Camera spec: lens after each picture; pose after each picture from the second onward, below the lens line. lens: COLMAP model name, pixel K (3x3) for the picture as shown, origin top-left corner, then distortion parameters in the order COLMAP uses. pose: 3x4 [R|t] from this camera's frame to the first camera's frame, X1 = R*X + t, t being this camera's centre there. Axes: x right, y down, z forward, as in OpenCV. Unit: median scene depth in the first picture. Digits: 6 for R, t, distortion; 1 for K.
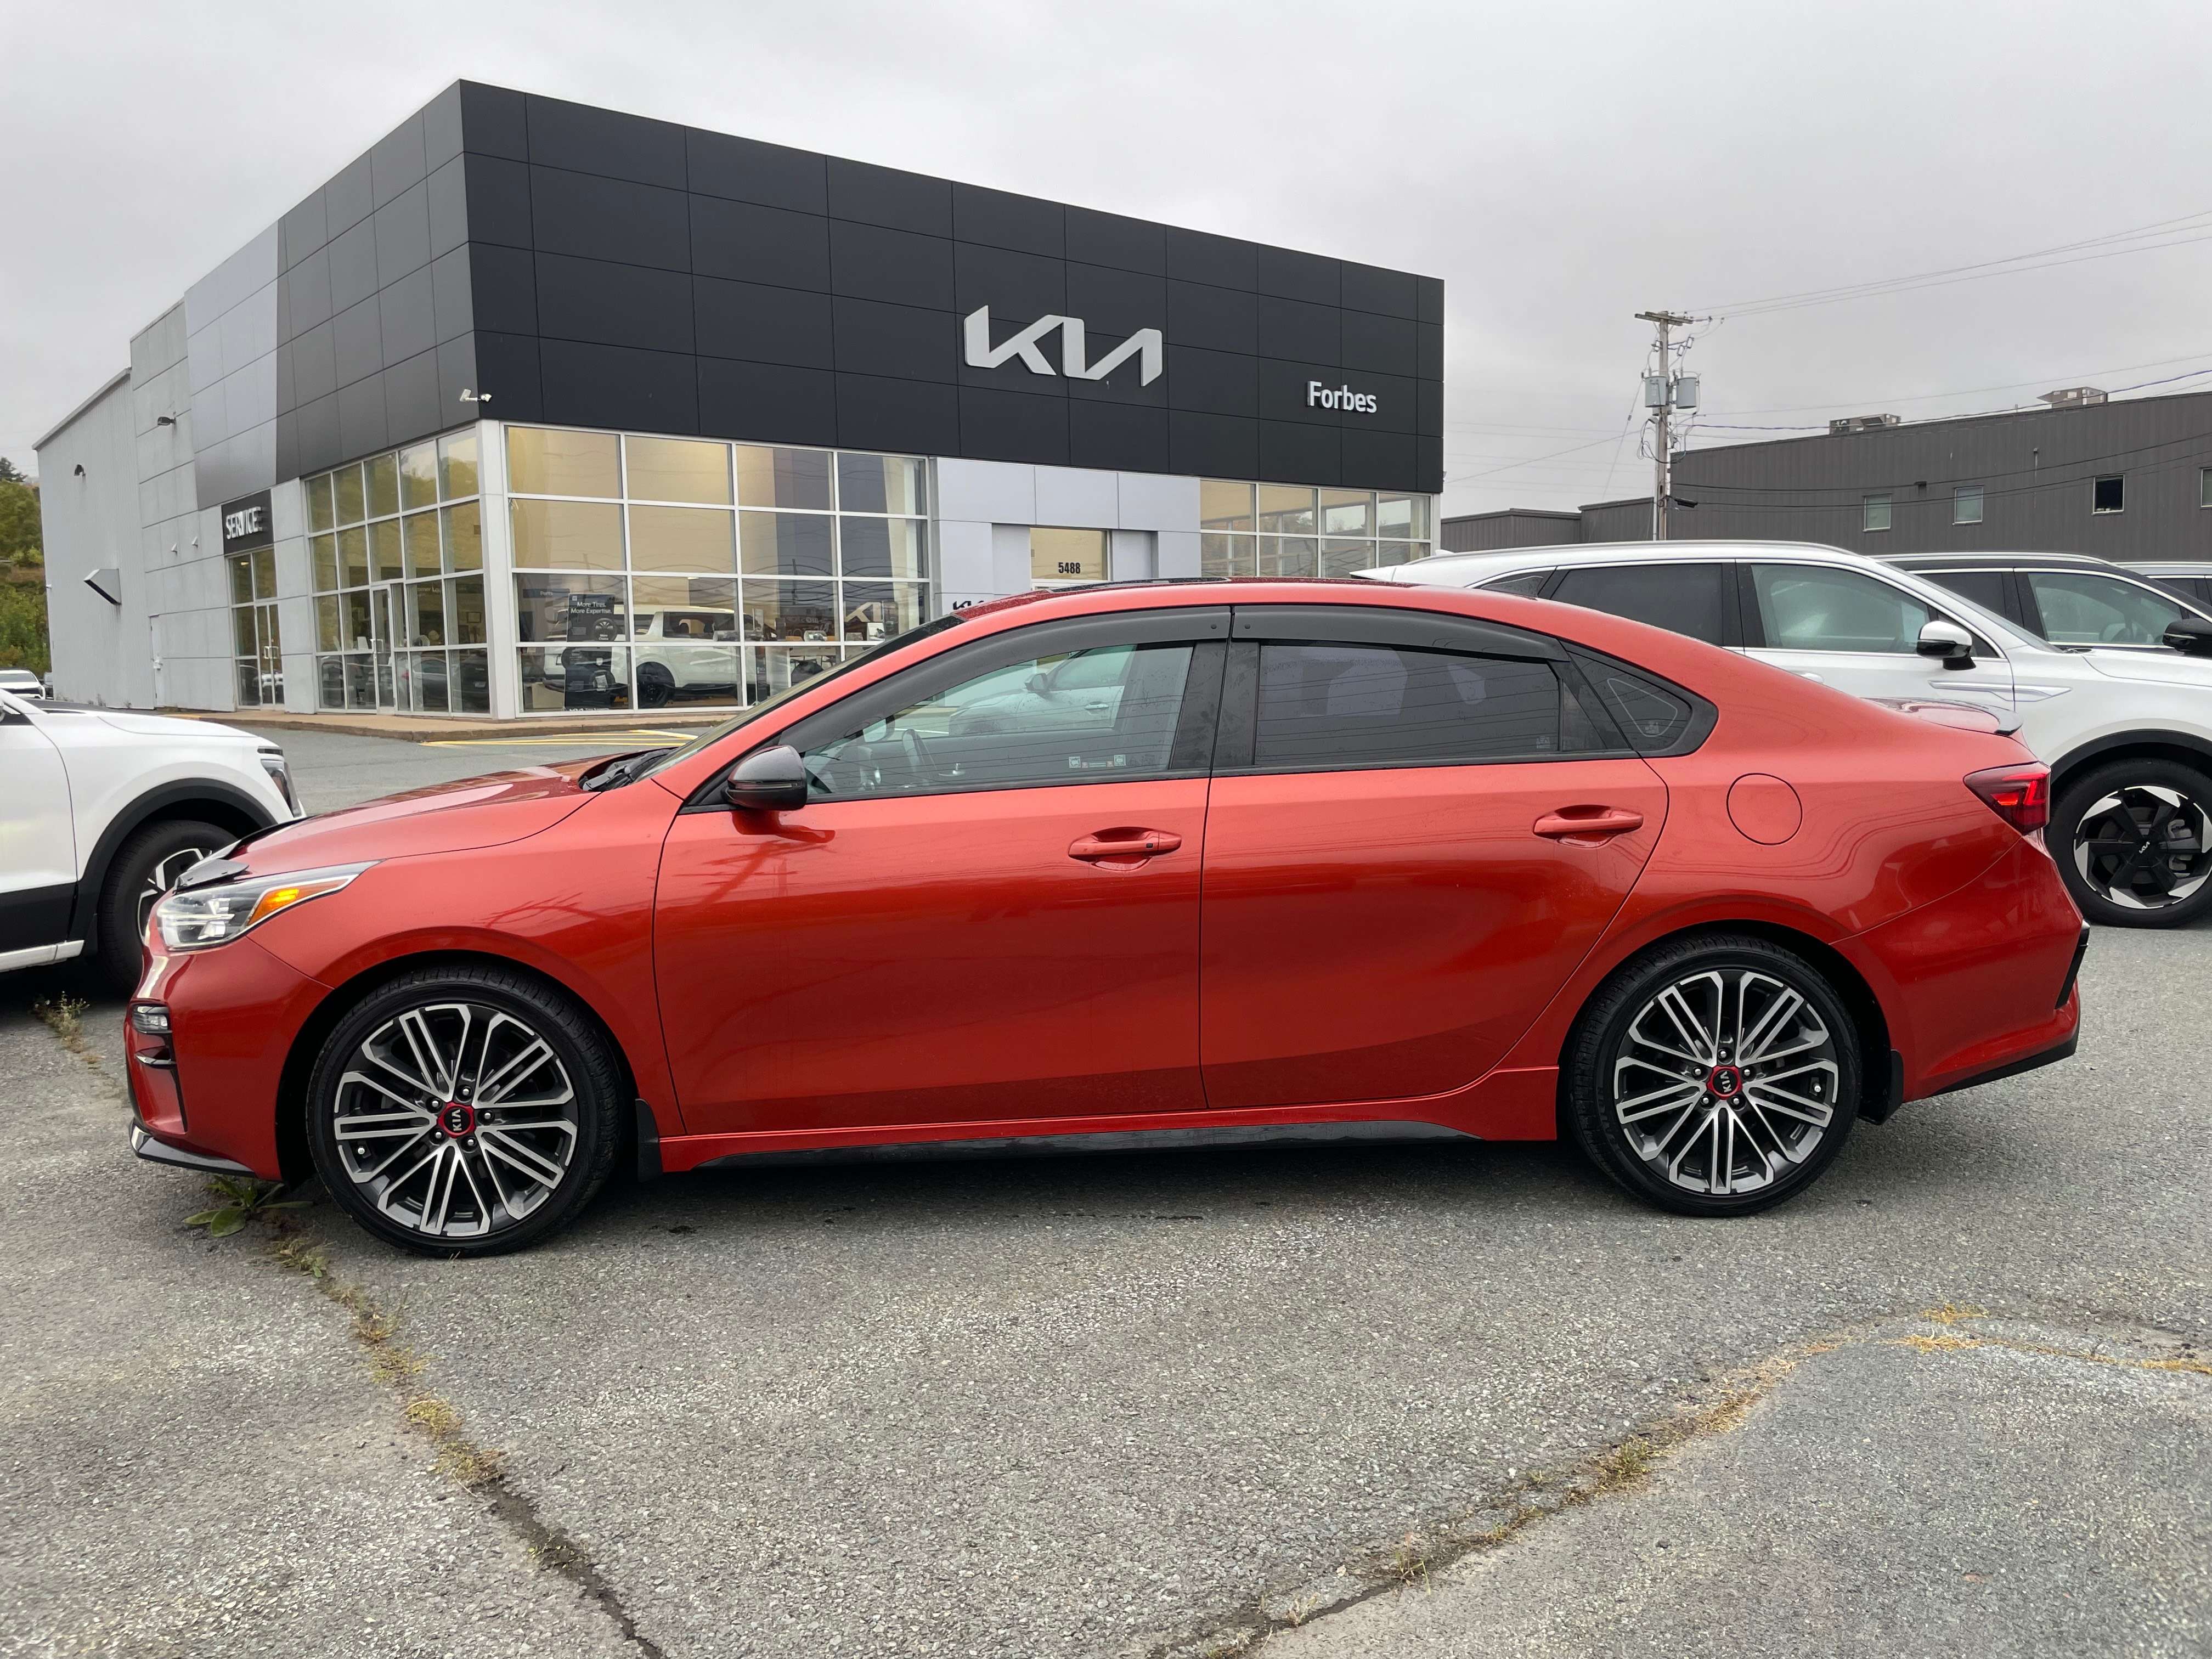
lens RADIAL K [[1708.6, 0, 1096.2], [0, 1708.6, 824.0], [0, 0, 1]] dist [0.001783, -0.009146]
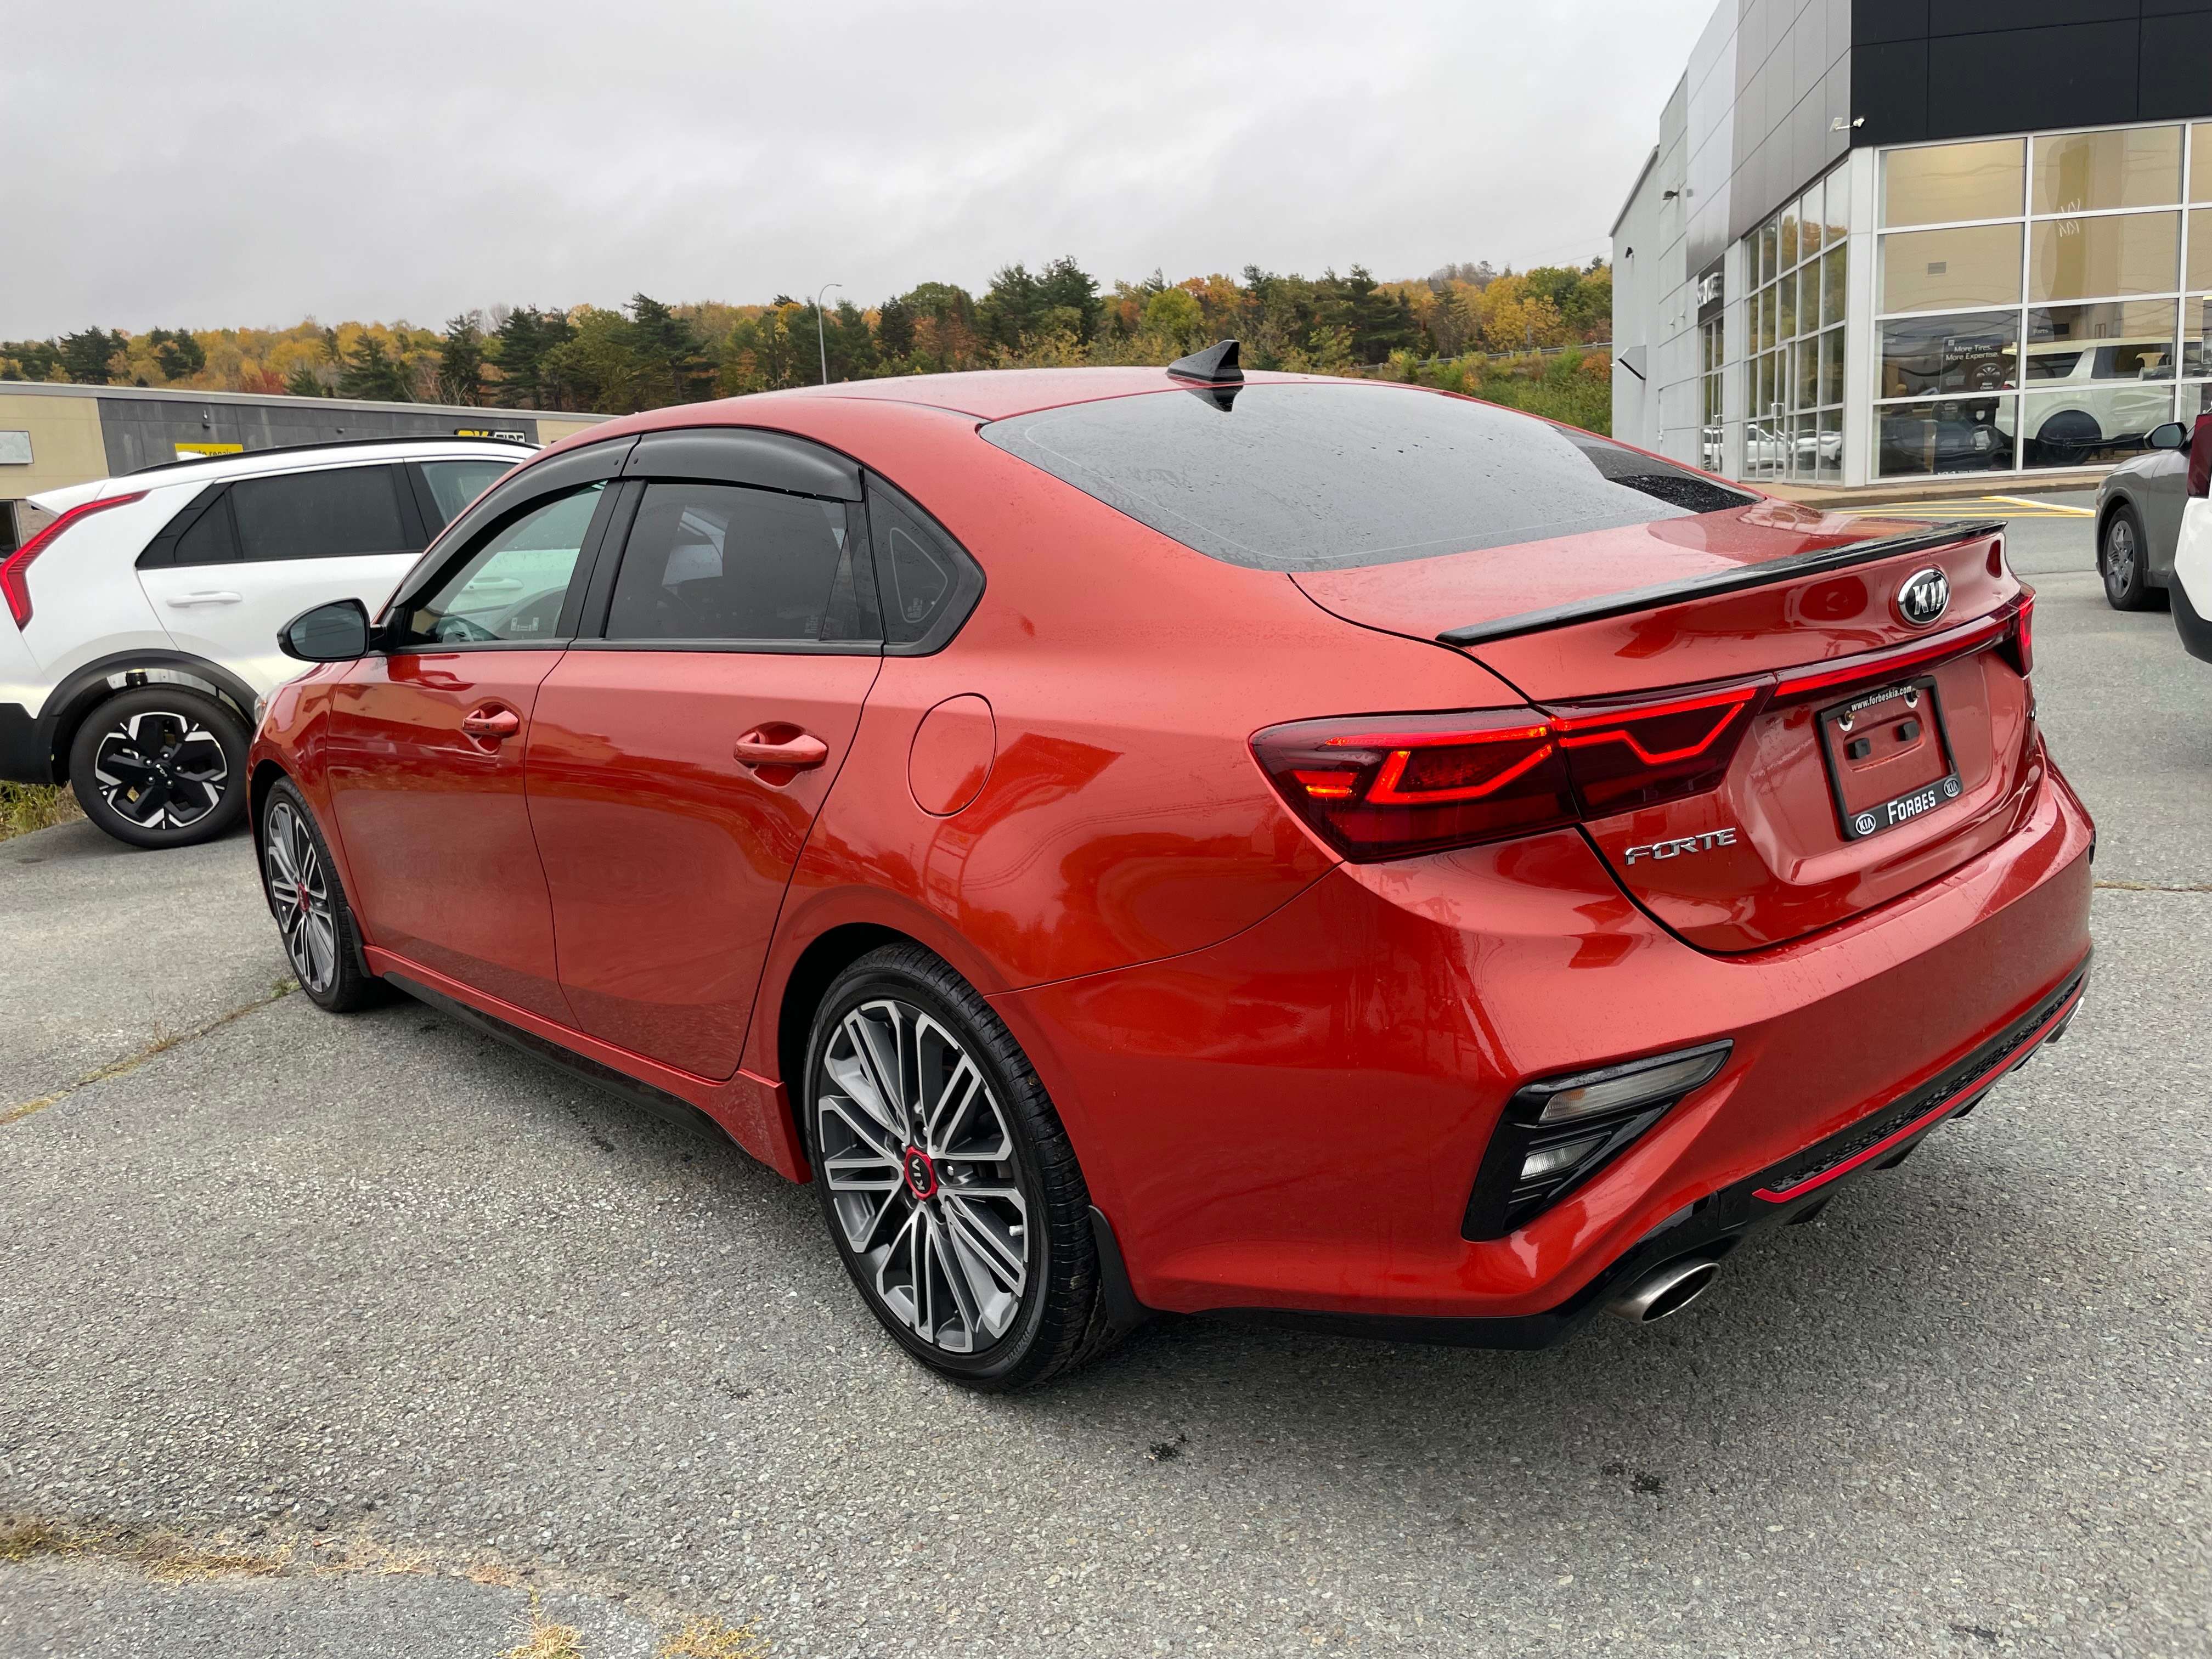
lens RADIAL K [[1708.6, 0, 1096.2], [0, 1708.6, 824.0], [0, 0, 1]] dist [0.001783, -0.009146]
pose [[0.613647, 0.128870, -0.778993, 0.139899], [-0.018158, 0.988633, 0.149247, -0.011608], [0.789372, -0.077440, 0.609012, 0.106716]]
